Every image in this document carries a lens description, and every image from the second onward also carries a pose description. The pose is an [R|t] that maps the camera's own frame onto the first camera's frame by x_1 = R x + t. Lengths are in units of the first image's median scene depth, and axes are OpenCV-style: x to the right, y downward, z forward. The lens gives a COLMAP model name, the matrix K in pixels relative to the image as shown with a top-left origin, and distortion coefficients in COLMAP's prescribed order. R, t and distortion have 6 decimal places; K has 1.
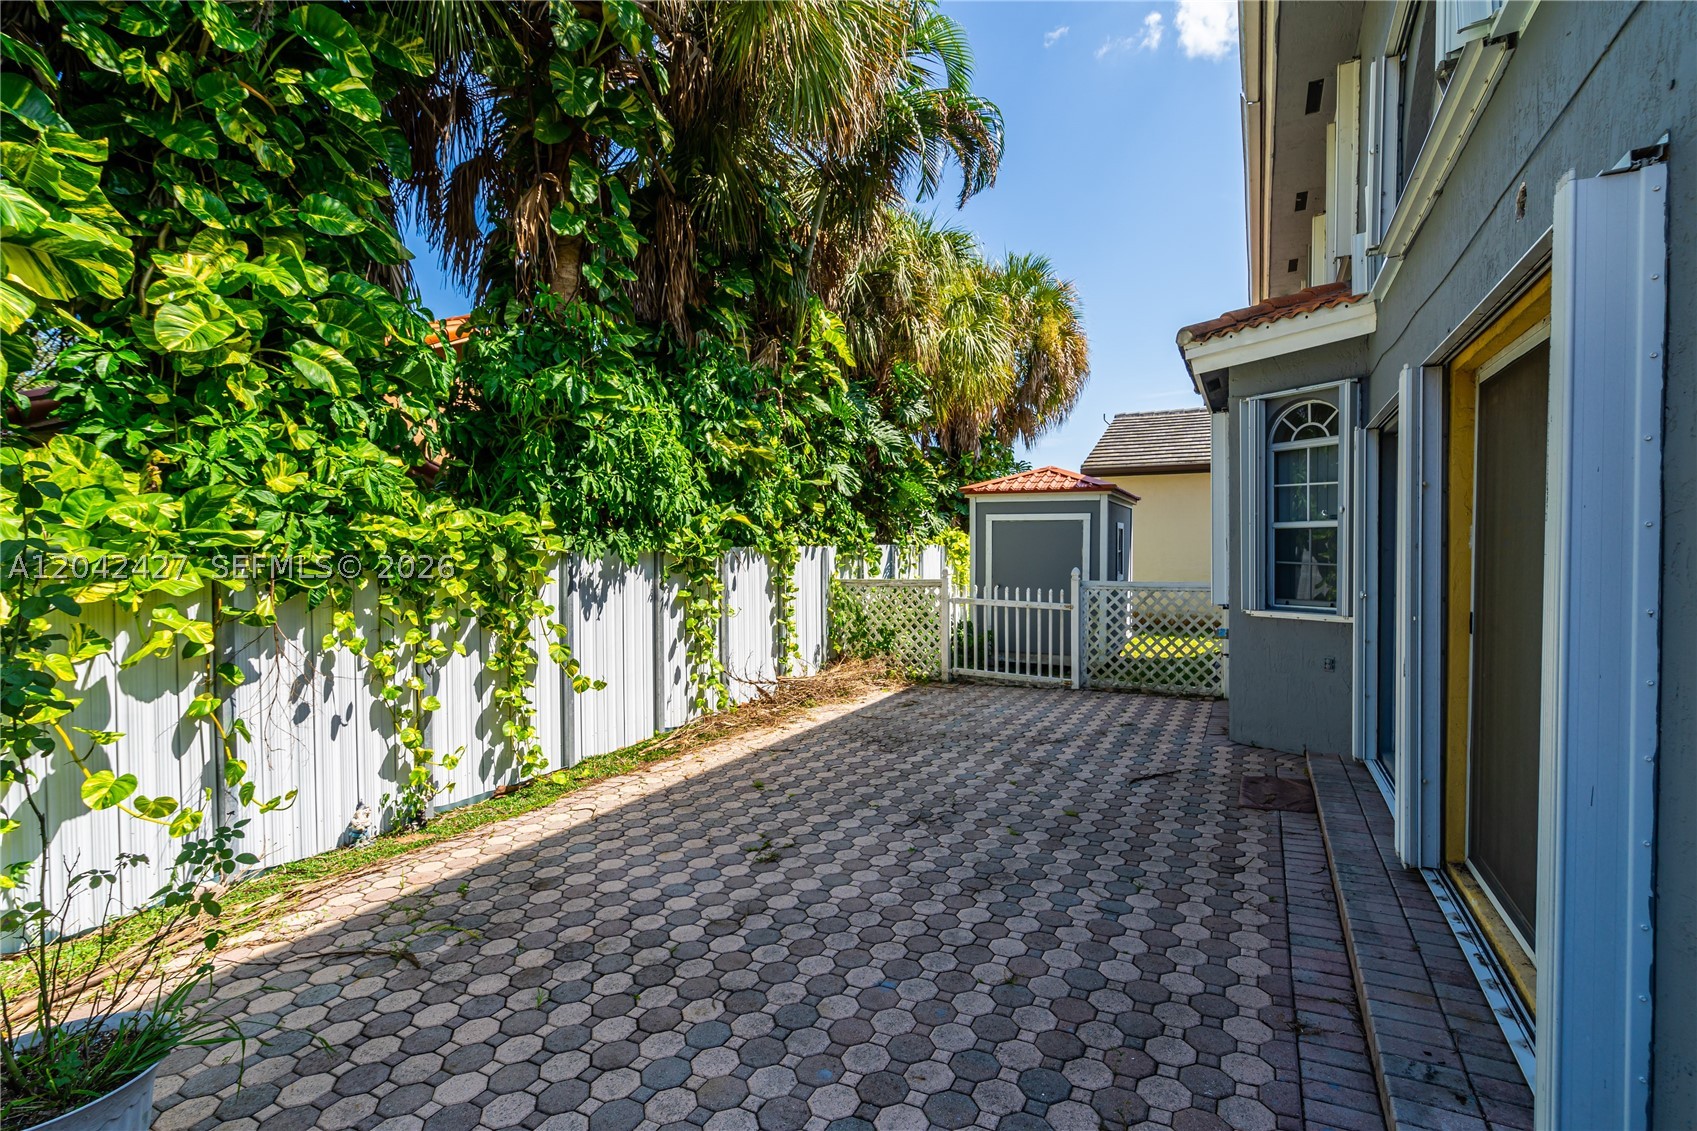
lens RADIAL K [[791.6, 0, 851.0], [0, 791.6, 544.2], [0, 0, 1]] dist [-0.000394, 0.000249]
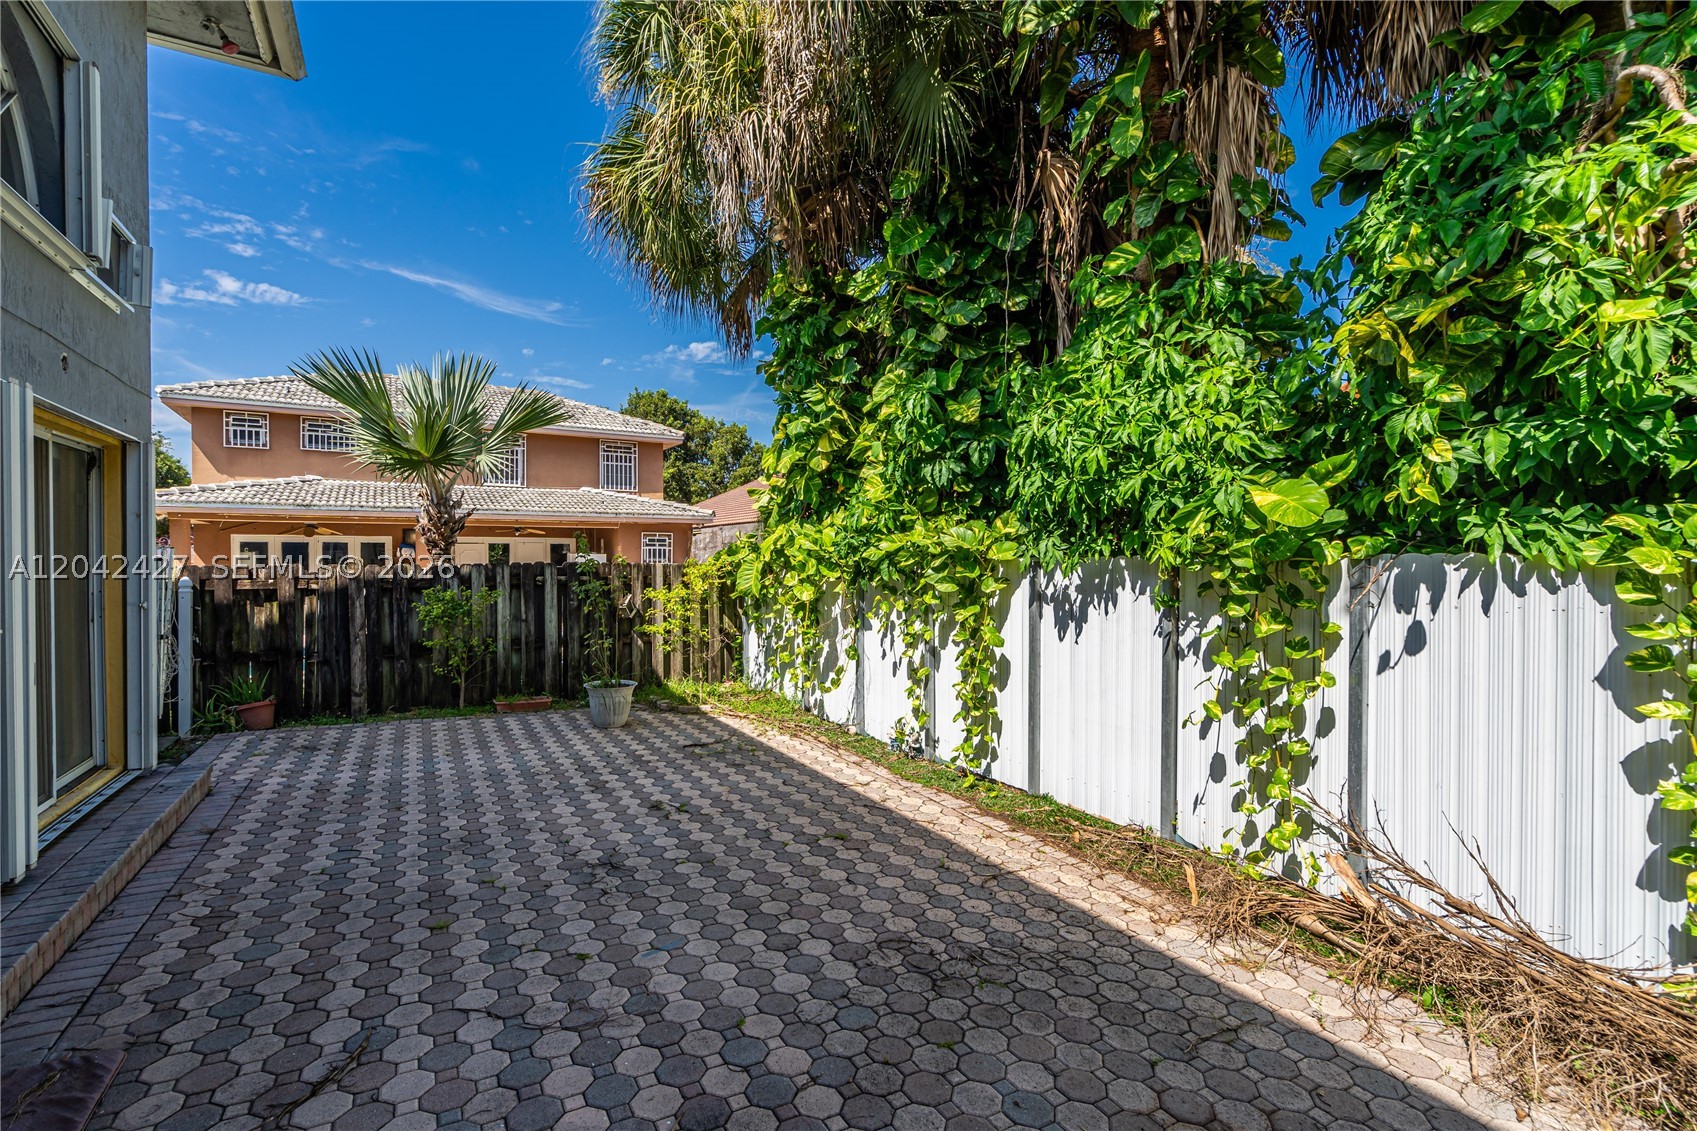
lens RADIAL K [[773.5, 0, 846.9], [0, 773.5, 569.3], [0, 0, 1]] dist [0.001228, 0.000533]
pose [[-0.553894, 0.018048, -0.832391, 0.648382], [0.008625, 0.999836, 0.015939, 0.004877], [0.832542, 0.001649, -0.553959, 1.683188]]
